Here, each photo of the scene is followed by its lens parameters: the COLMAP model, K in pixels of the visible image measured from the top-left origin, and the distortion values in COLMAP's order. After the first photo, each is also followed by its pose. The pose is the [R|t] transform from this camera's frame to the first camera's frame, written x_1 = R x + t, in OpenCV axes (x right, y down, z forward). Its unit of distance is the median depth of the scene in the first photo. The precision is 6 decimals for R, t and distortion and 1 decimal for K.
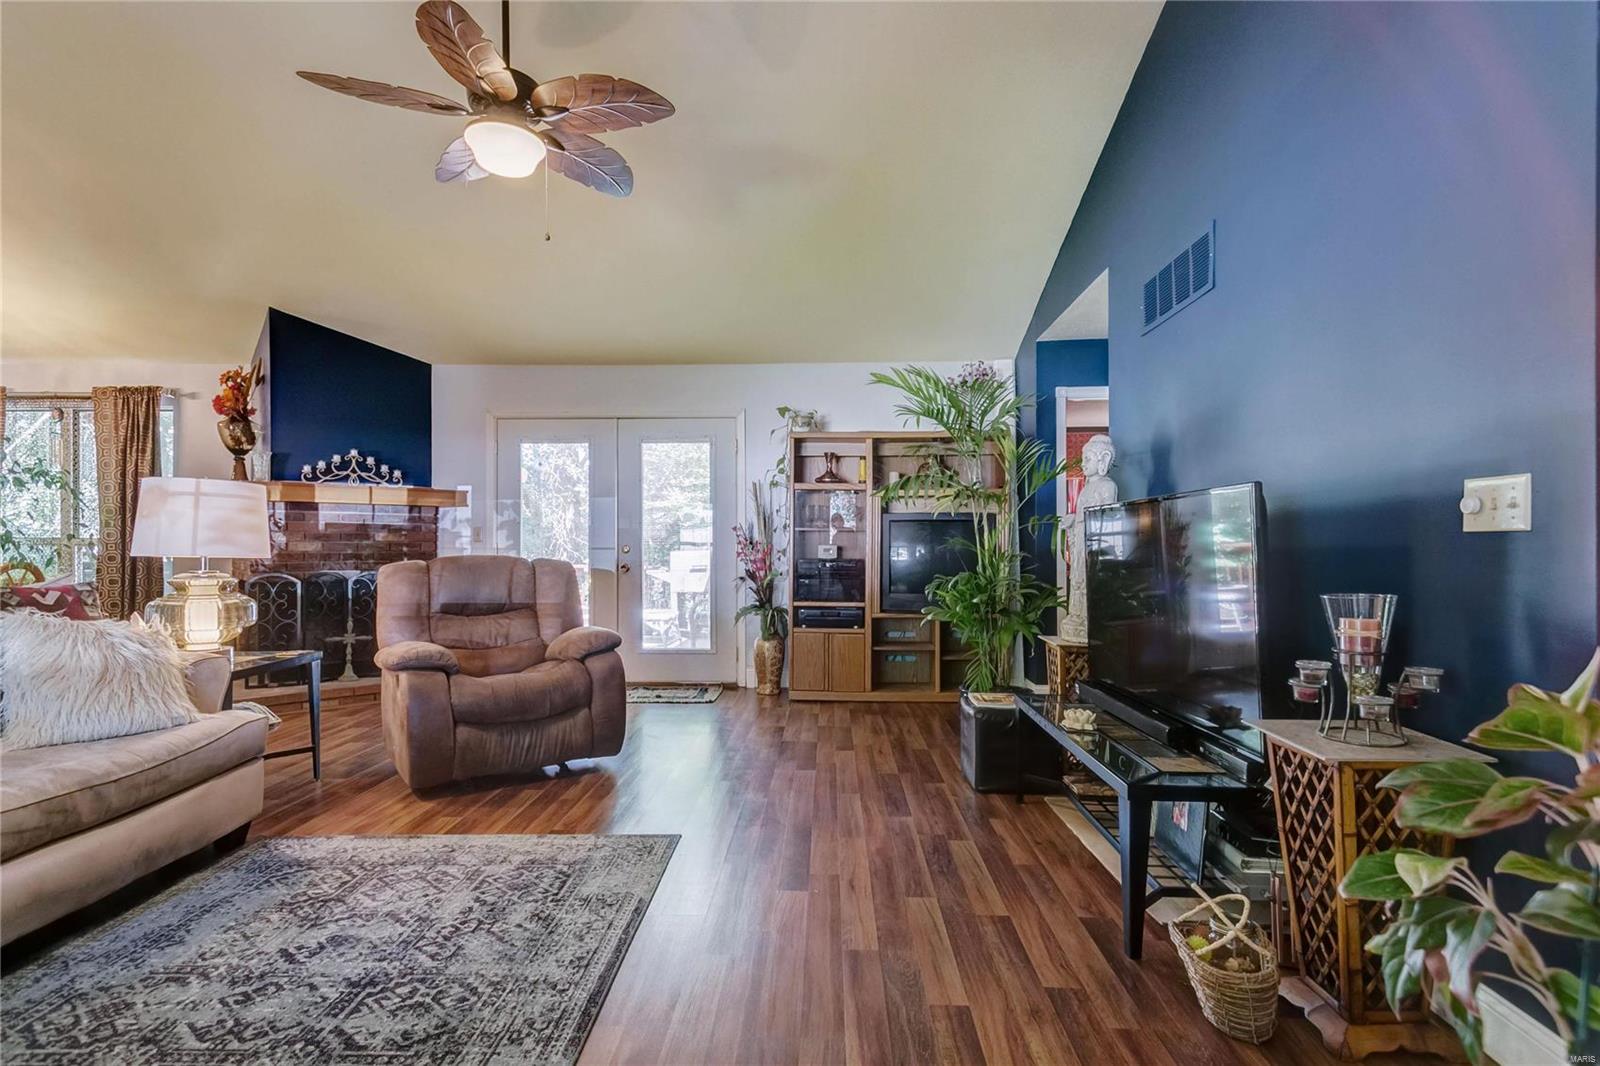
lens RADIAL K [[786.6, 0, 795.7], [0, 786.6, 542.1], [0, 0, 1]] dist [0.037330, -0.017635]
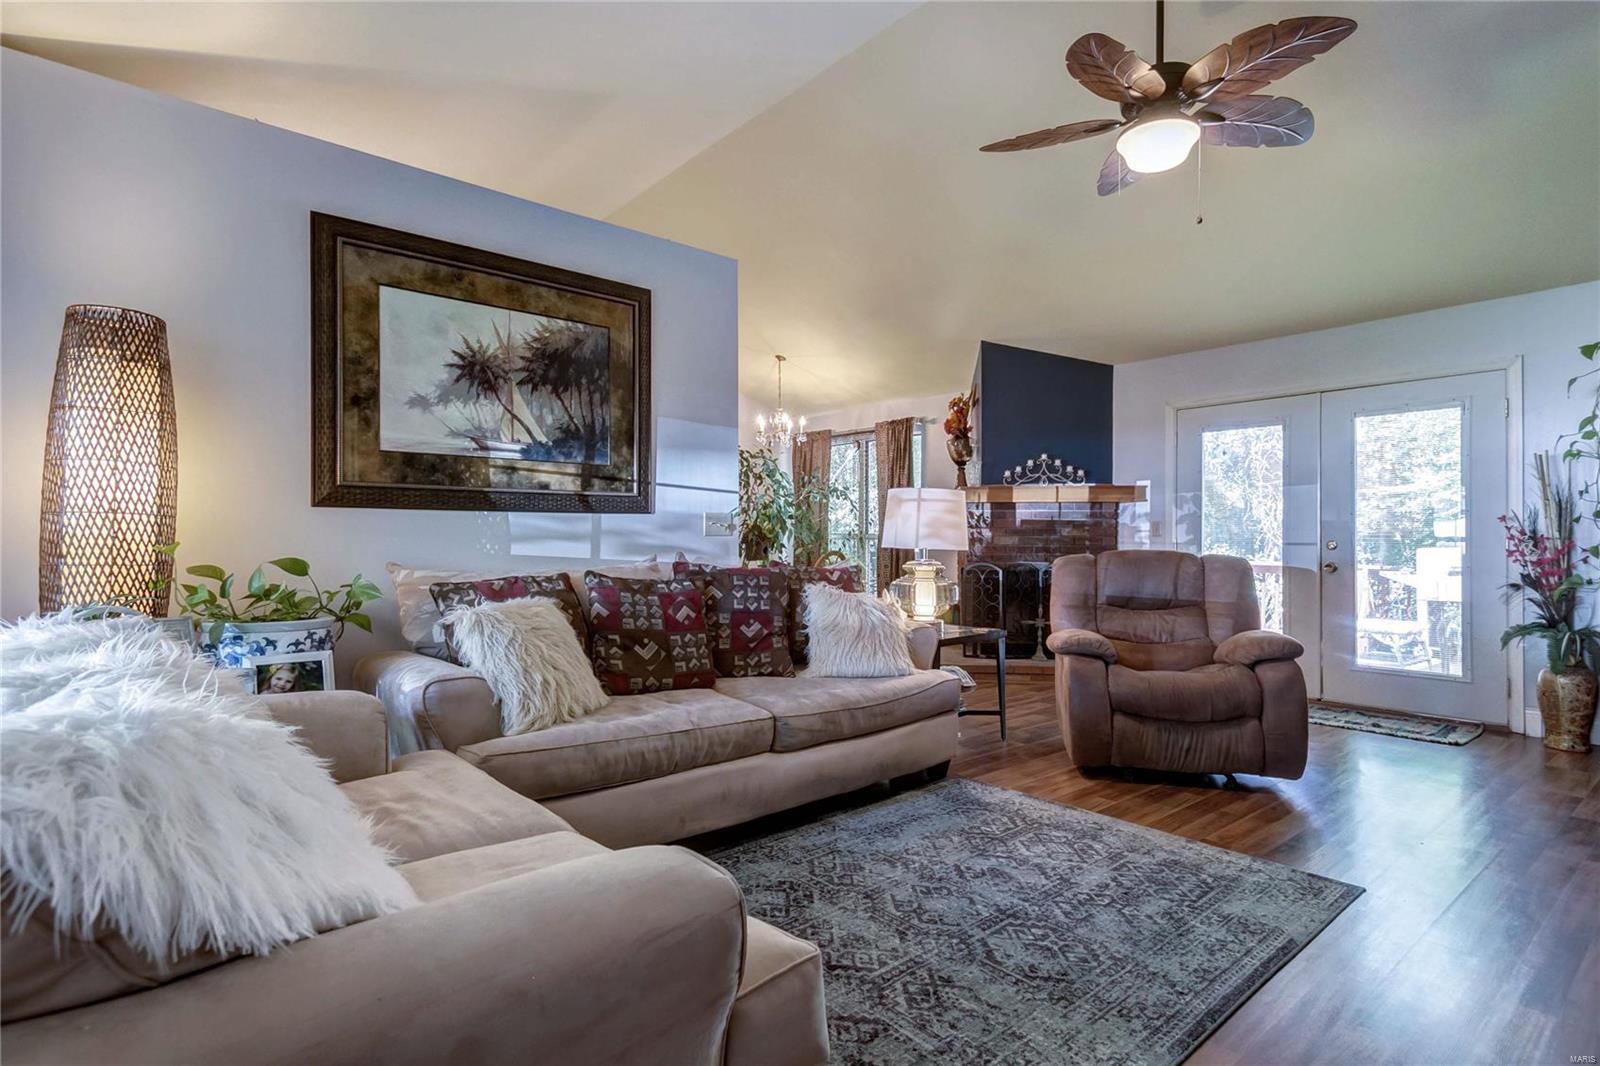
lens RADIAL K [[796.5, 0, 800.0], [0, 796.5, 533.0], [0, 0, 1]] dist [0.016261, -0.000330]
pose [[0.672041, -0.003501, -0.740505, 0.066791], [0.000434, 0.999991, -0.004334, -0.000829], [0.740514, 0.002591, 0.672036, -0.009296]]
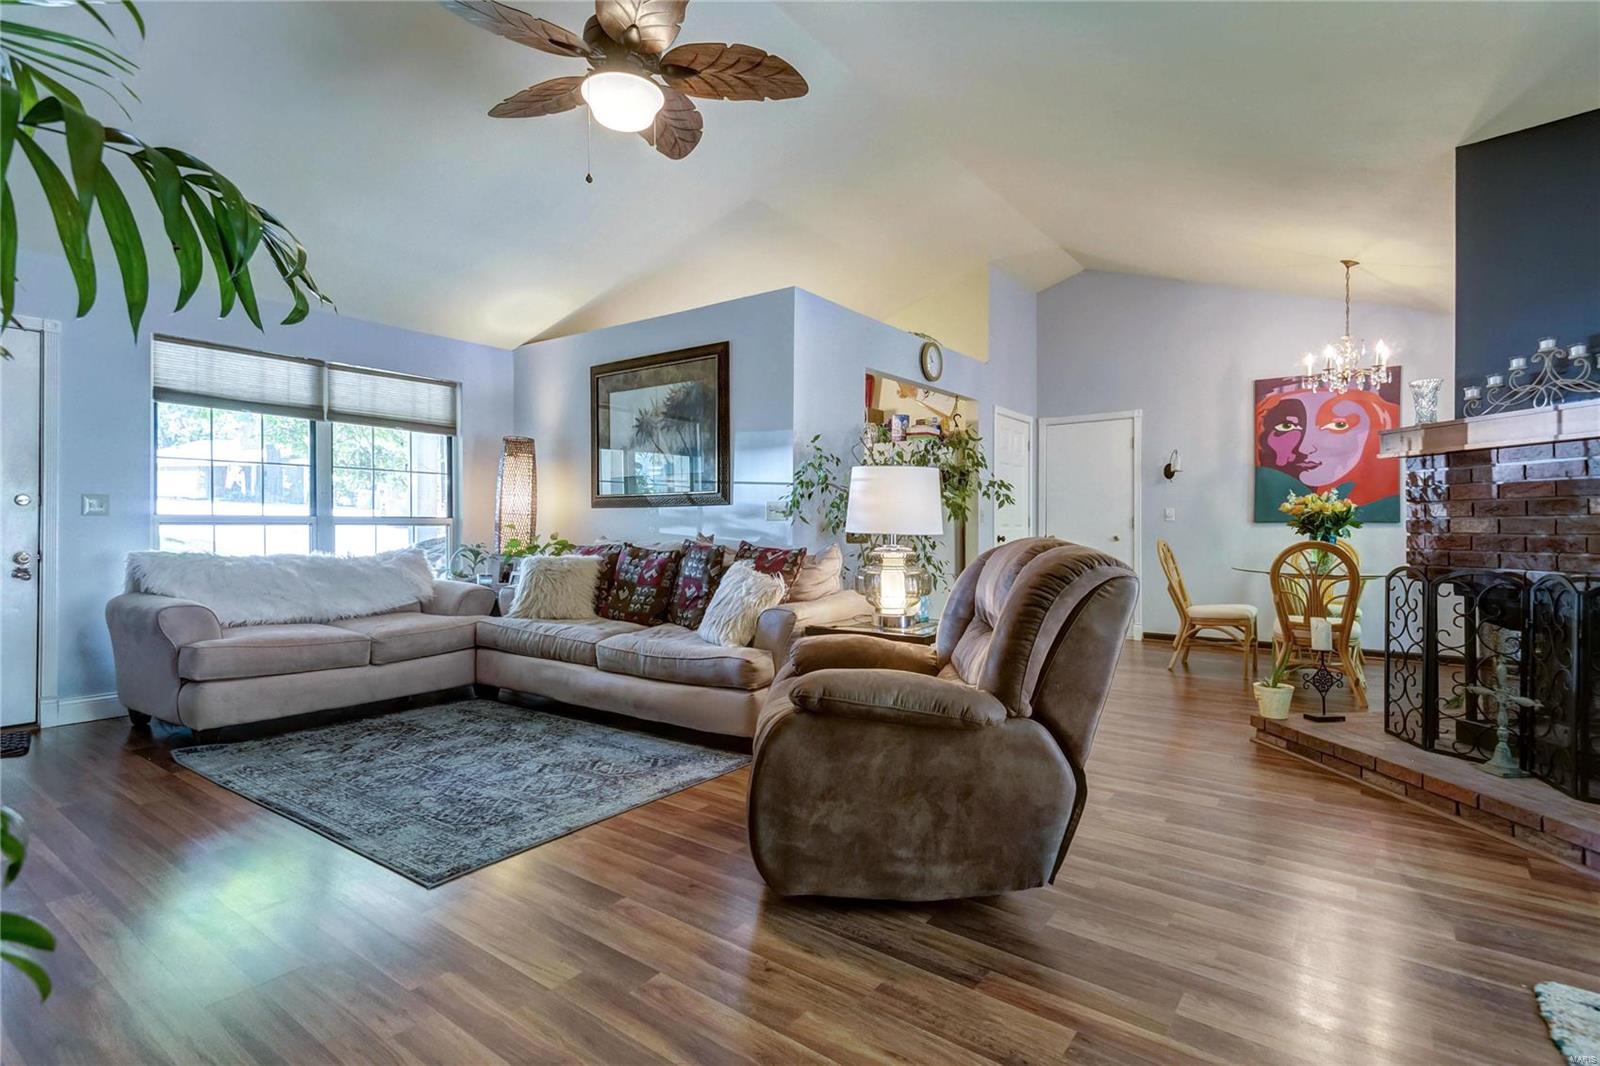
lens RADIAL K [[782.9, 0, 798.6], [0, 782.9, 524.1], [0, 0, 1]] dist [0.041844, -0.013876]
pose [[-0.567510, -0.002362, -0.823363, 0.238649], [0.001678, 0.999990, -0.004026, 0.009058], [0.823365, -0.003666, -0.567500, 1.397086]]
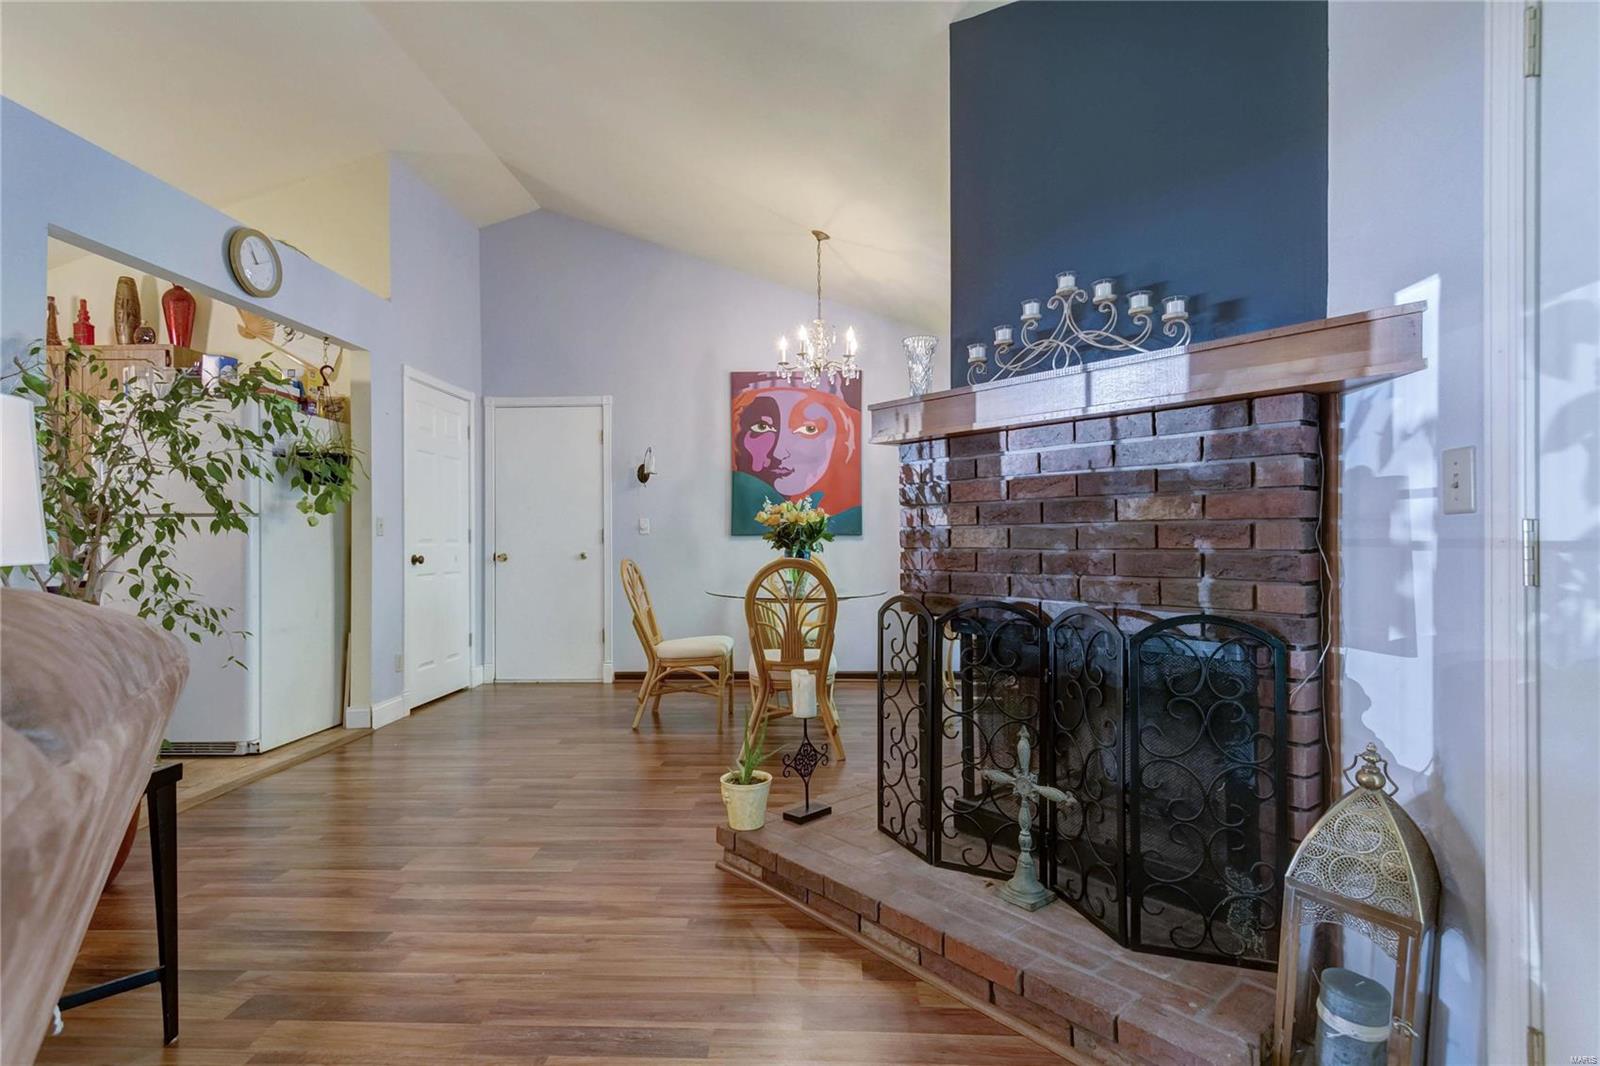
lens RADIAL K [[786.6, 0, 795.7], [0, 786.6, 542.1], [0, 0, 1]] dist [0.037330, -0.017635]
pose [[-0.009377, 0.002724, -0.999952, -0.291339], [0.006508, 0.999975, 0.002663, 0.009382], [0.999935, -0.006482, -0.009394, 1.368676]]
